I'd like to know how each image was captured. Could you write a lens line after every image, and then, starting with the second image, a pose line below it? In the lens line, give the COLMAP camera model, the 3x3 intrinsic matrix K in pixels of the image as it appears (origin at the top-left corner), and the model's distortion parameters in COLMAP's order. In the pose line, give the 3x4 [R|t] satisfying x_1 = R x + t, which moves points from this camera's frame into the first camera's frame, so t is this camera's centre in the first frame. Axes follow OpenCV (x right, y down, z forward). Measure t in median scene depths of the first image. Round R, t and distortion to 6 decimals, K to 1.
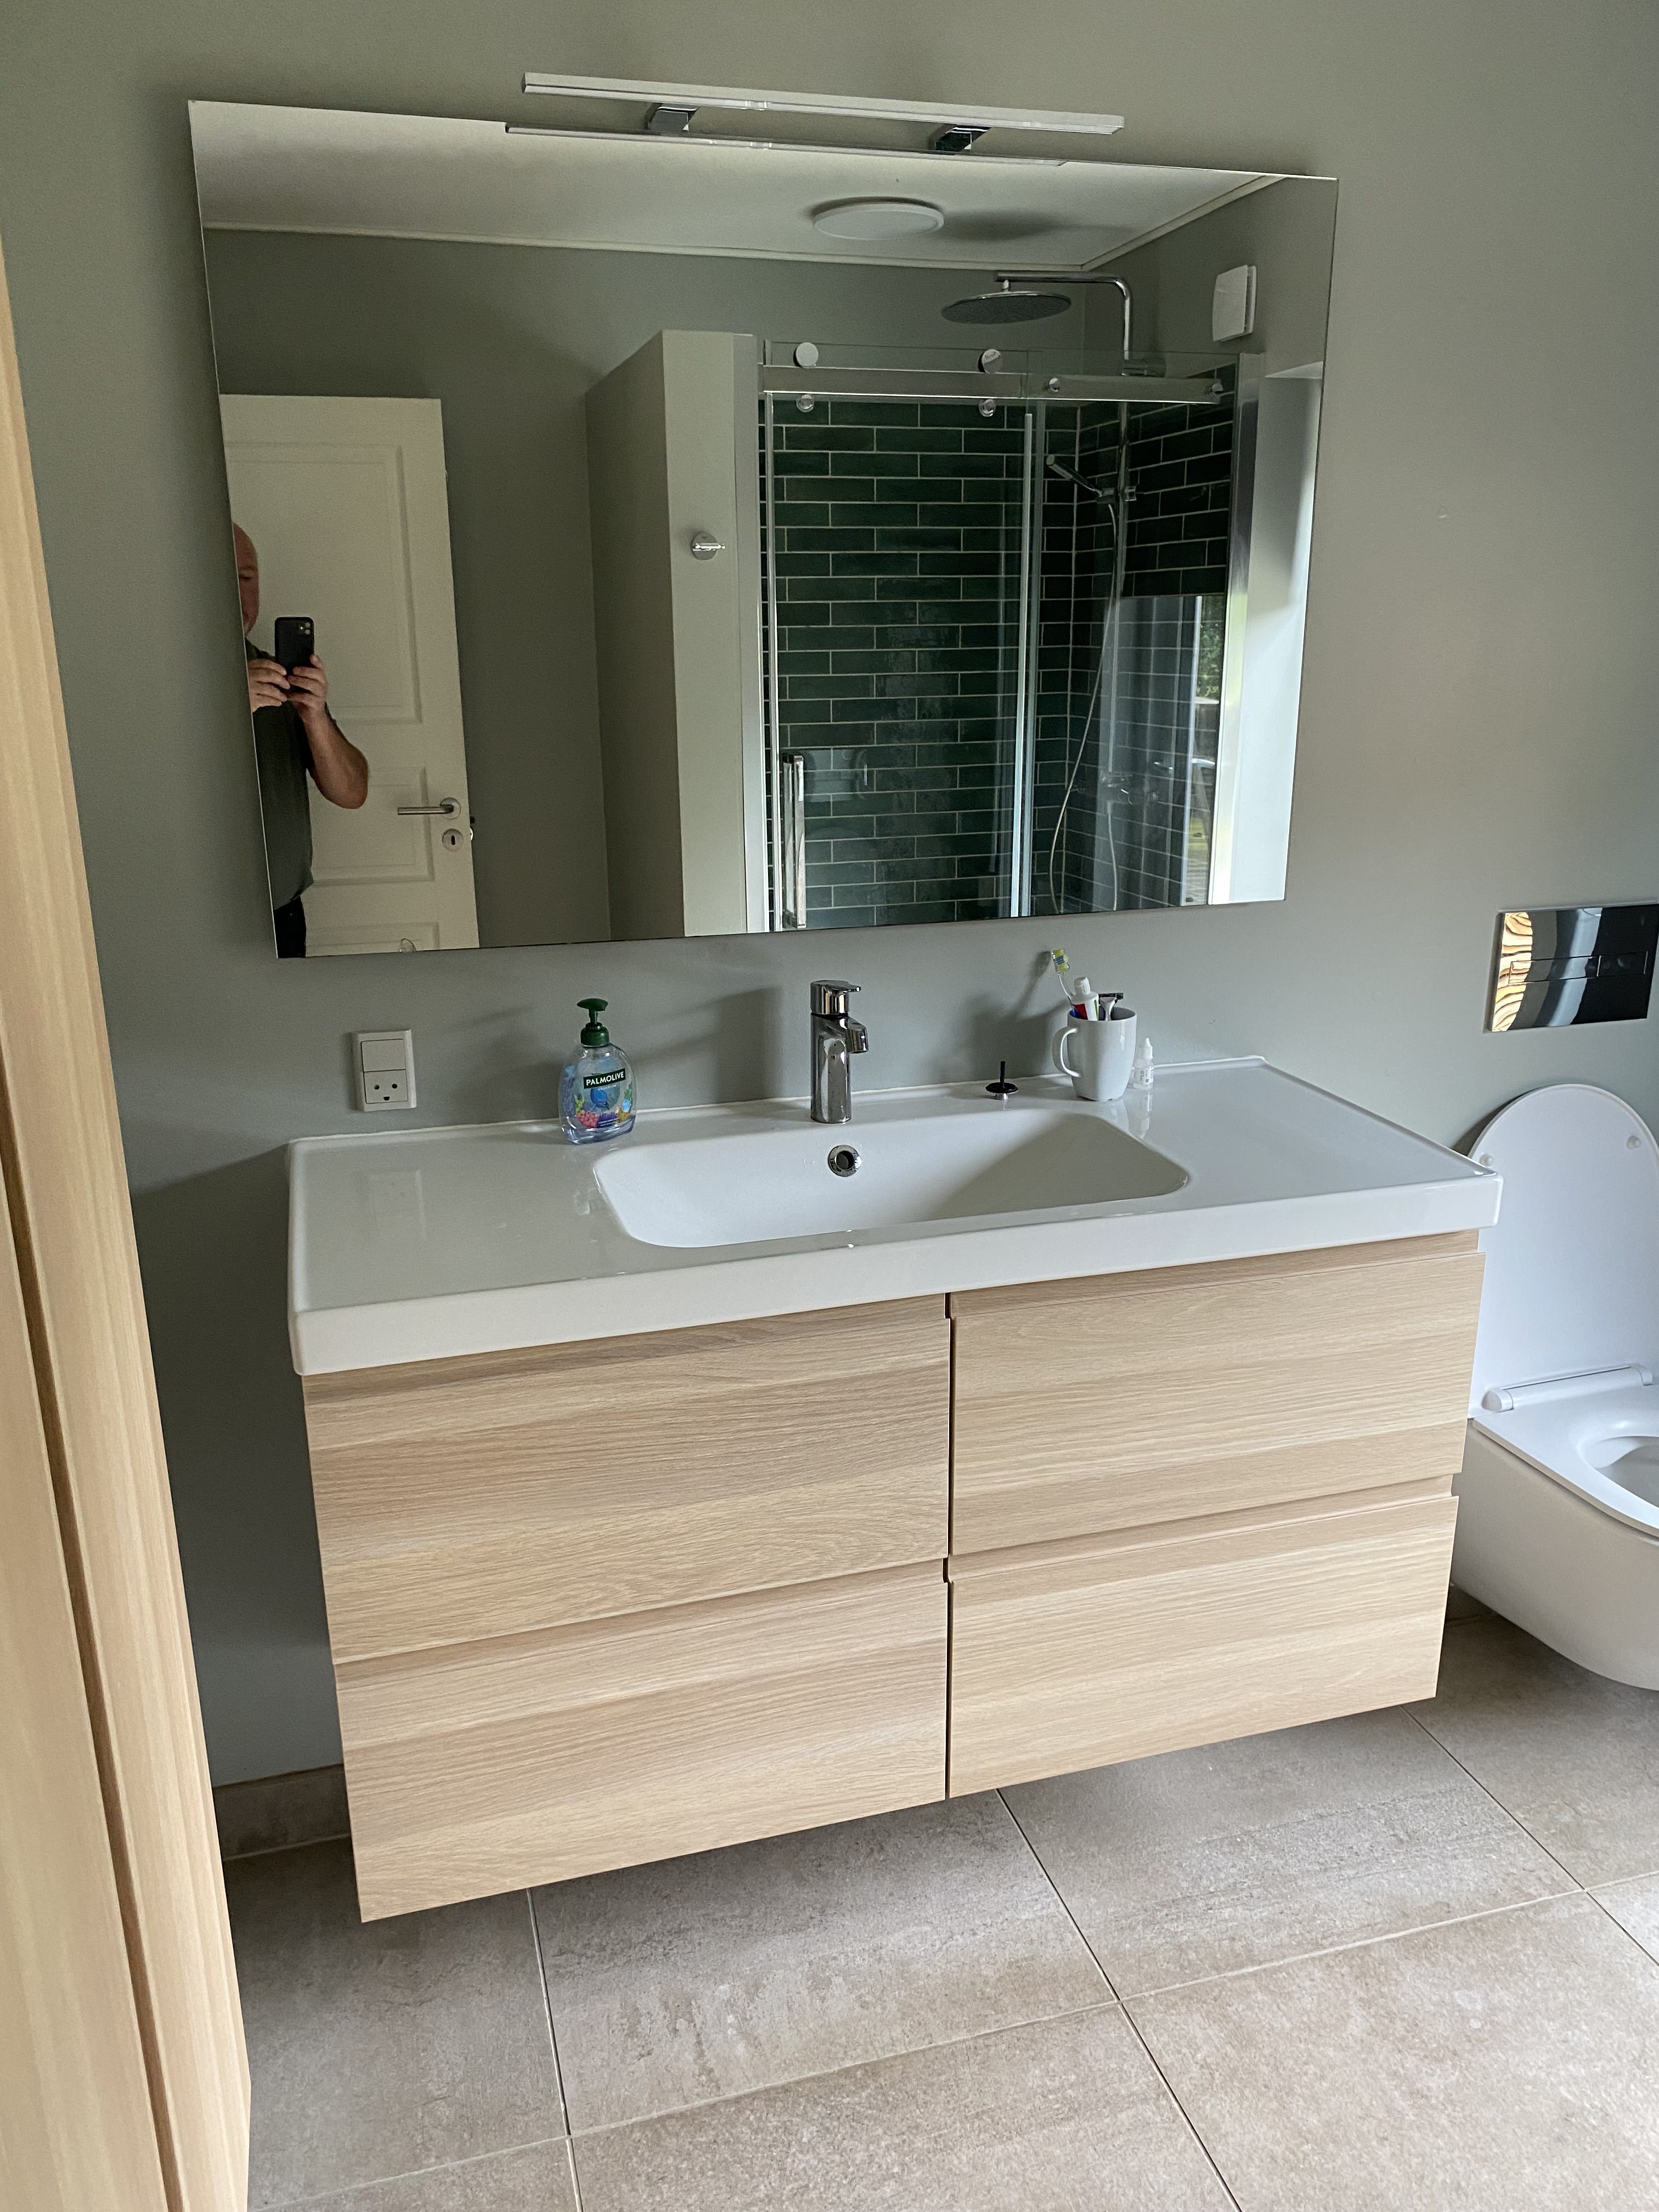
lens RADIAL K [[1672.7, 0, 834.7], [0, 1672.7, 1112.5], [0, 0, 1]] dist [0.022900, -0.023208]
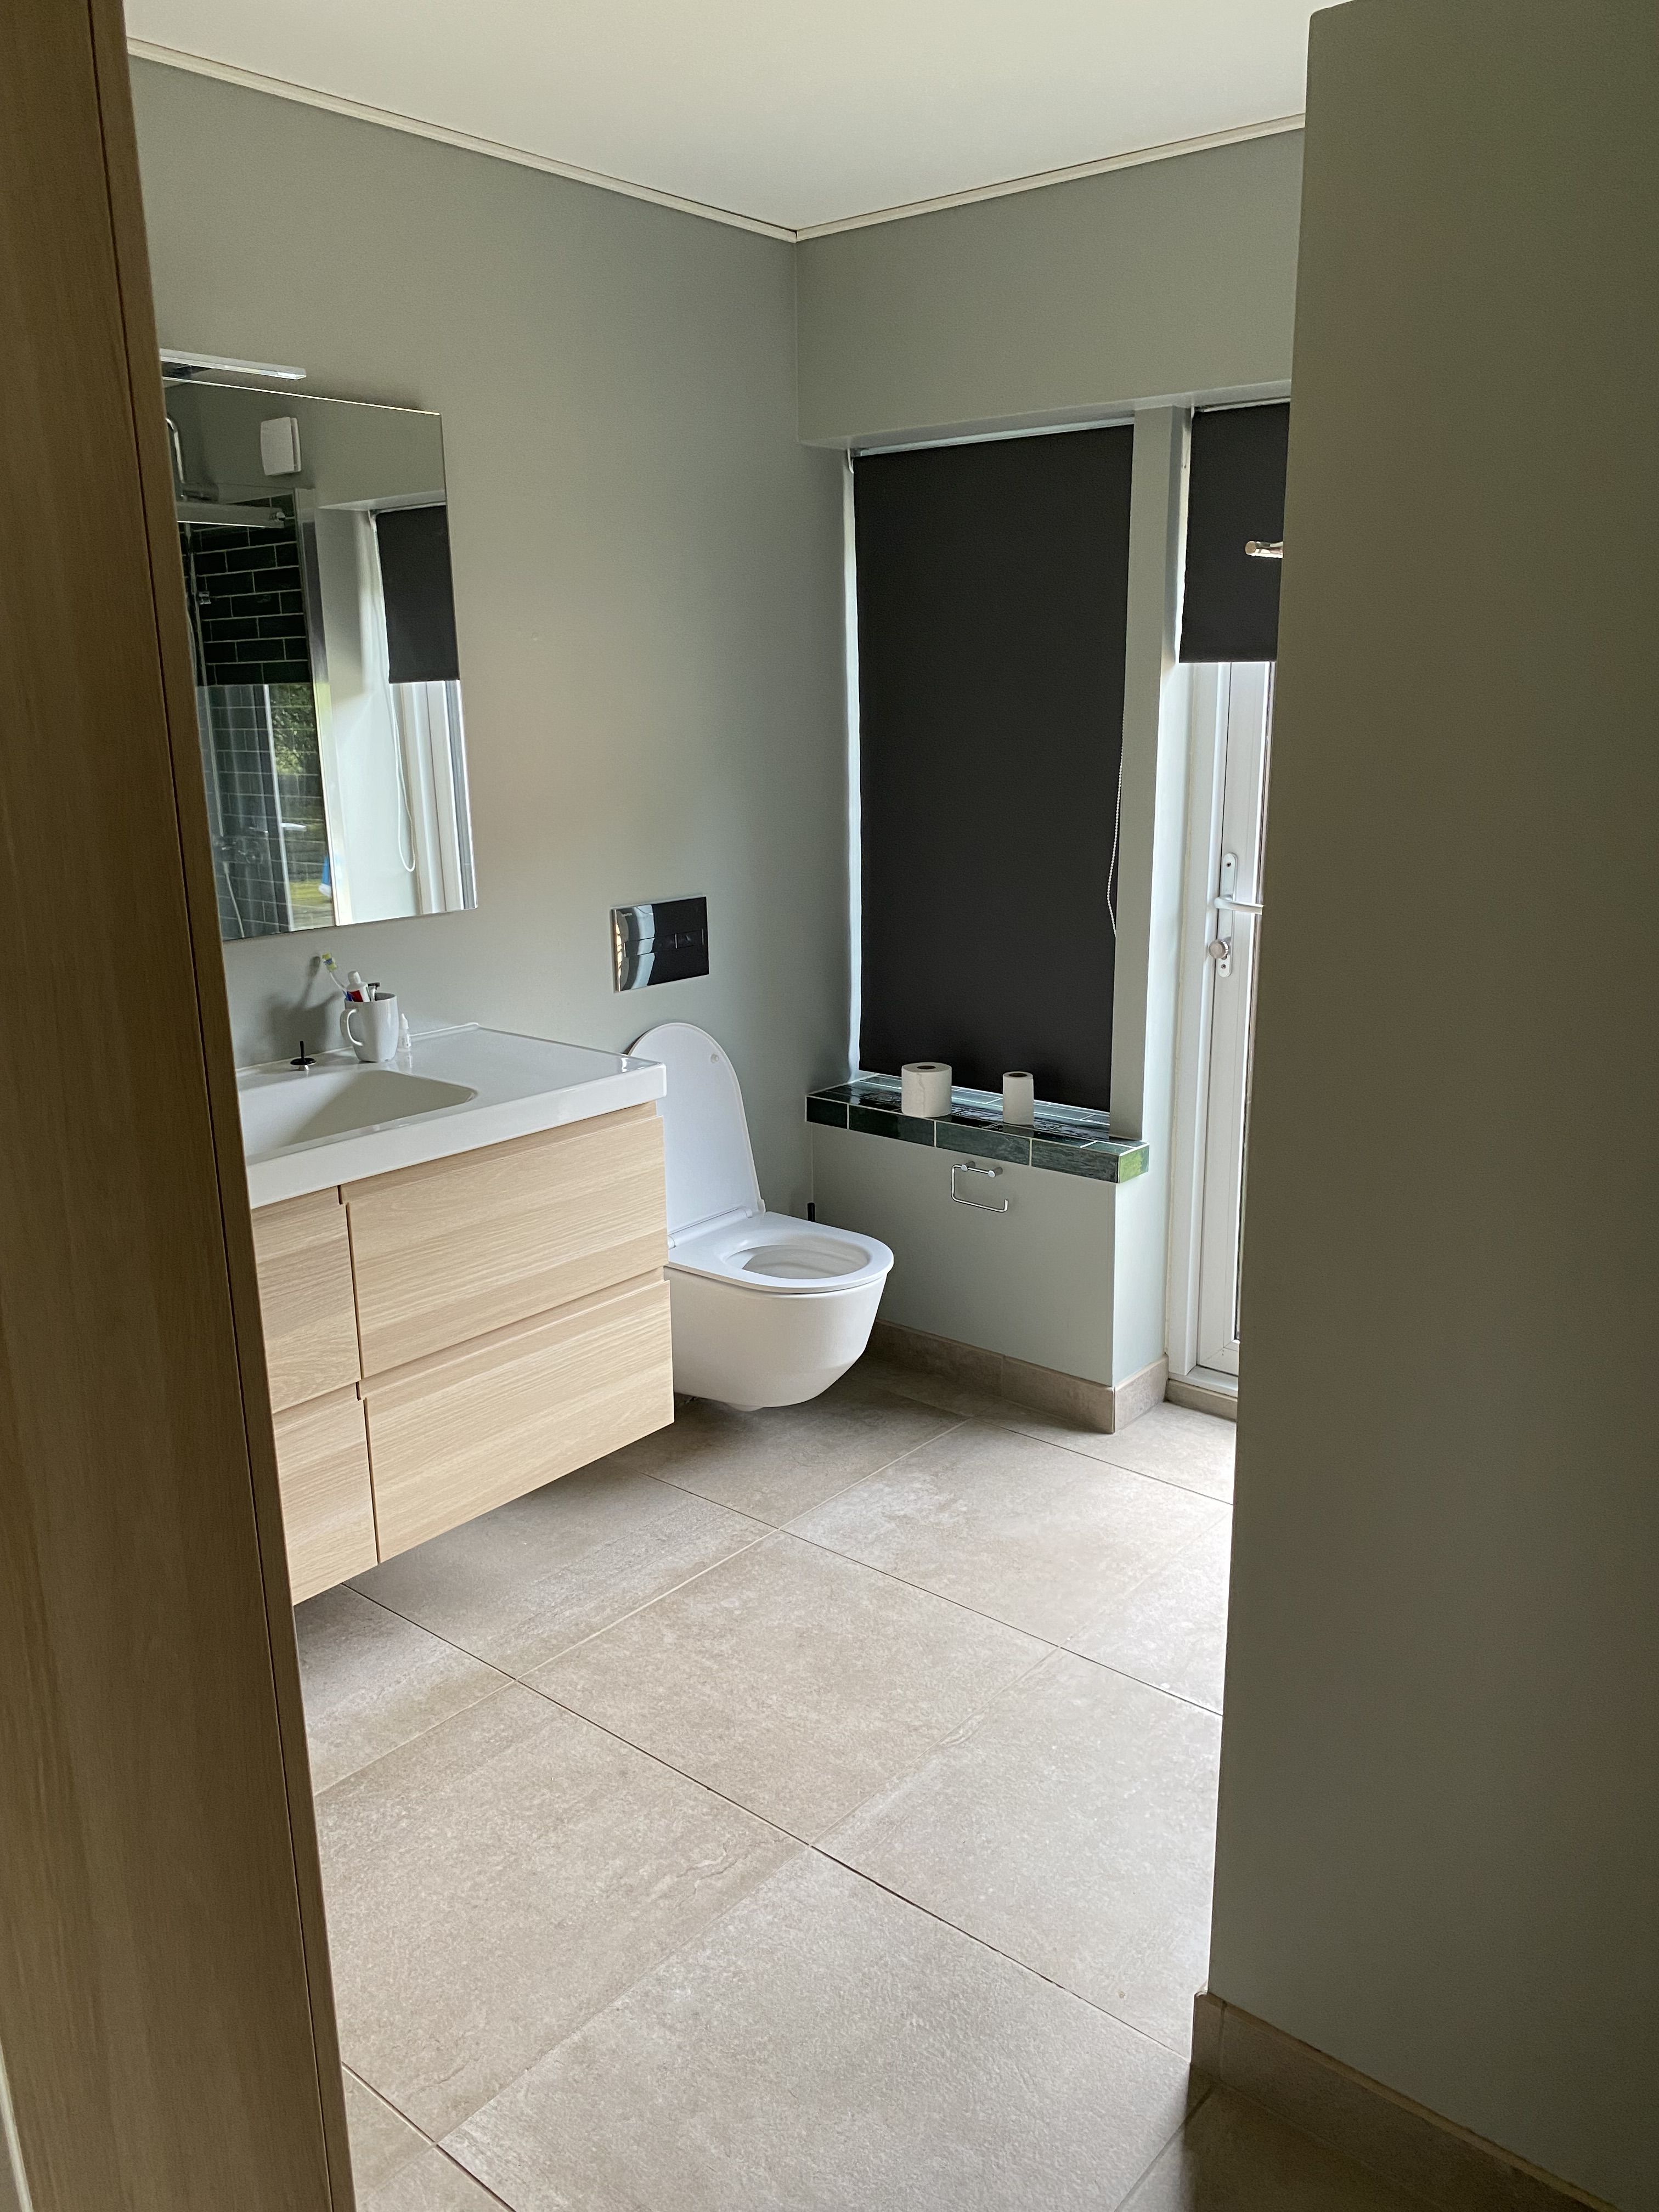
lens RADIAL K [[1672.7, 0, 834.7], [0, 1672.7, 1112.5], [0, 0, 1]] dist [0.022900, -0.023208]
pose [[0.831346, -0.143709, 0.536853, -0.280467], [0.166470, 0.986027, 0.006159, 0.090545], [-0.530237, 0.084249, 0.843653, -0.350189]]
